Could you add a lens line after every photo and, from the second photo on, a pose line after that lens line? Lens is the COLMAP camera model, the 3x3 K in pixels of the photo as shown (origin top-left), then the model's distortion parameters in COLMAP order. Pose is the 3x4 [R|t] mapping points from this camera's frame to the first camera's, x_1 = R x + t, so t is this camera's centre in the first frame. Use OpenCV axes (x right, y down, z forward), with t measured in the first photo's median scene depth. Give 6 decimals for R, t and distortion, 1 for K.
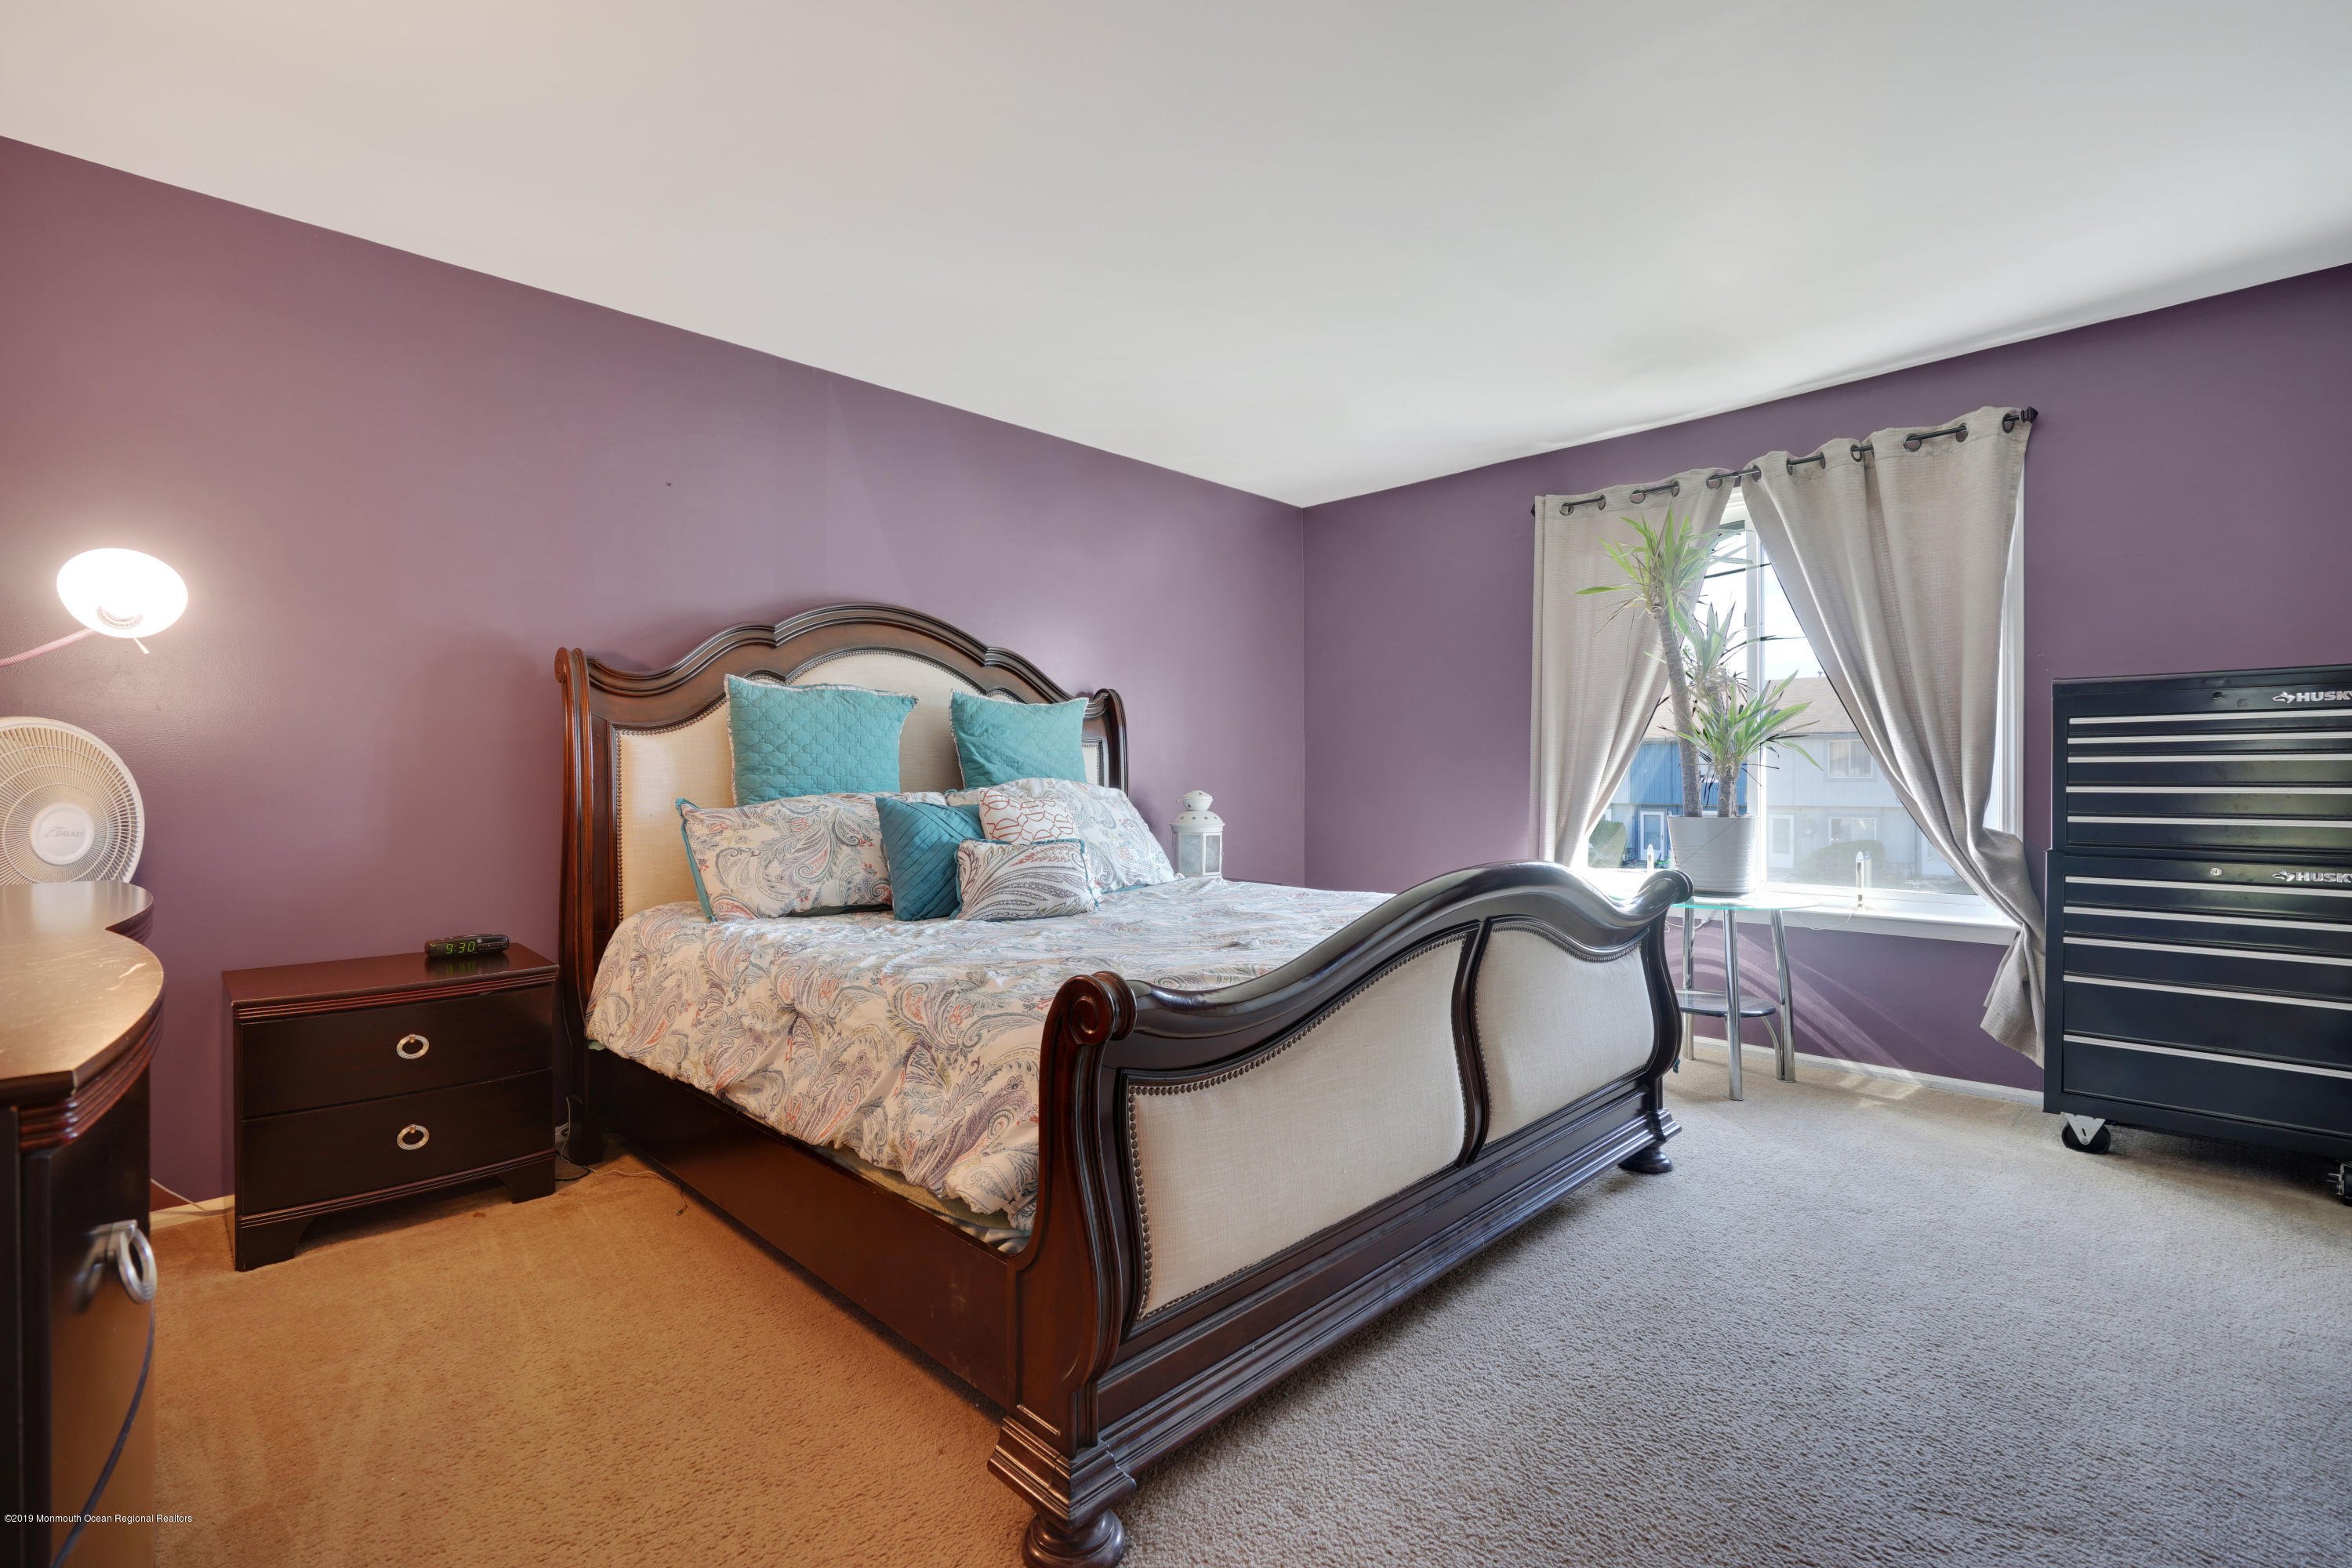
lens RADIAL K [[1052.4, 0, 1166.2], [0, 1052.4, 785.9], [0, 0, 1]] dist [-0.002800, 0.001988]
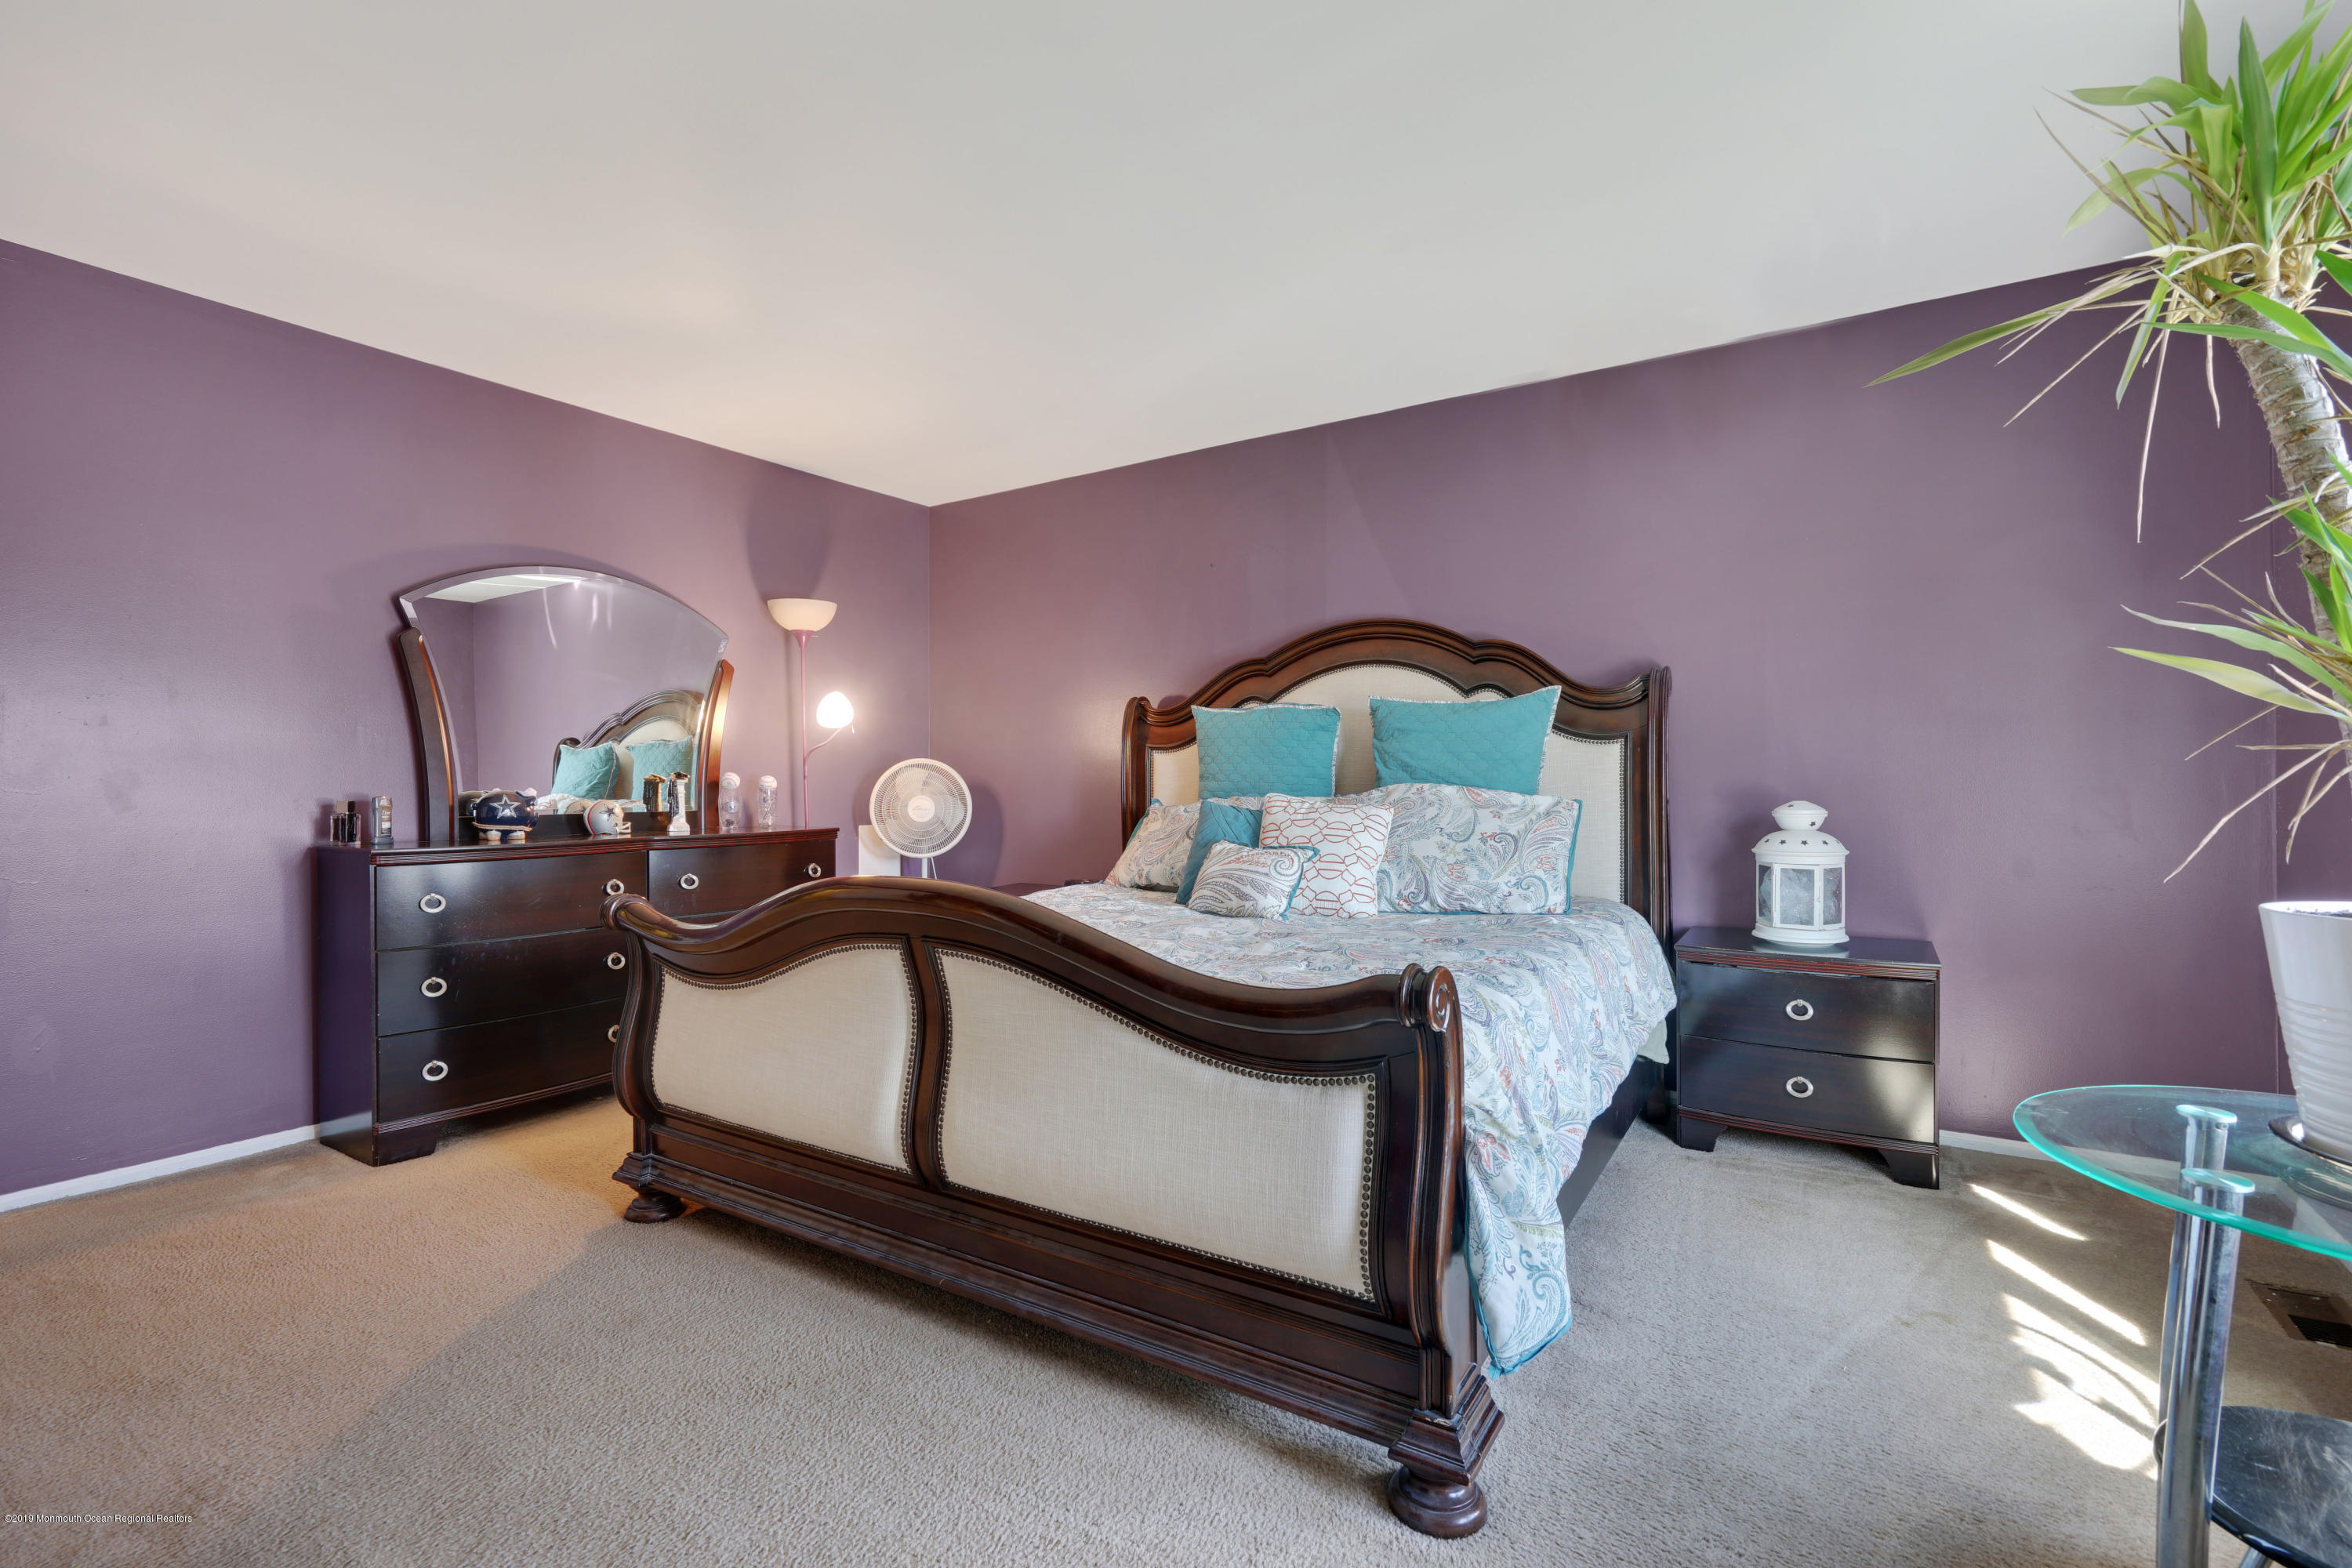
lens RADIAL K [[1052.4, 0, 1166.3], [0, 1052.4, 783.0], [0, 0, 1]] dist [-0.002800, 0.001988]
pose [[0.225251, 0.005670, -0.974284, 0.850908], [-0.000285, 0.999983, 0.005753, -0.014959], [0.974301, -0.001018, 0.225248, 0.657002]]
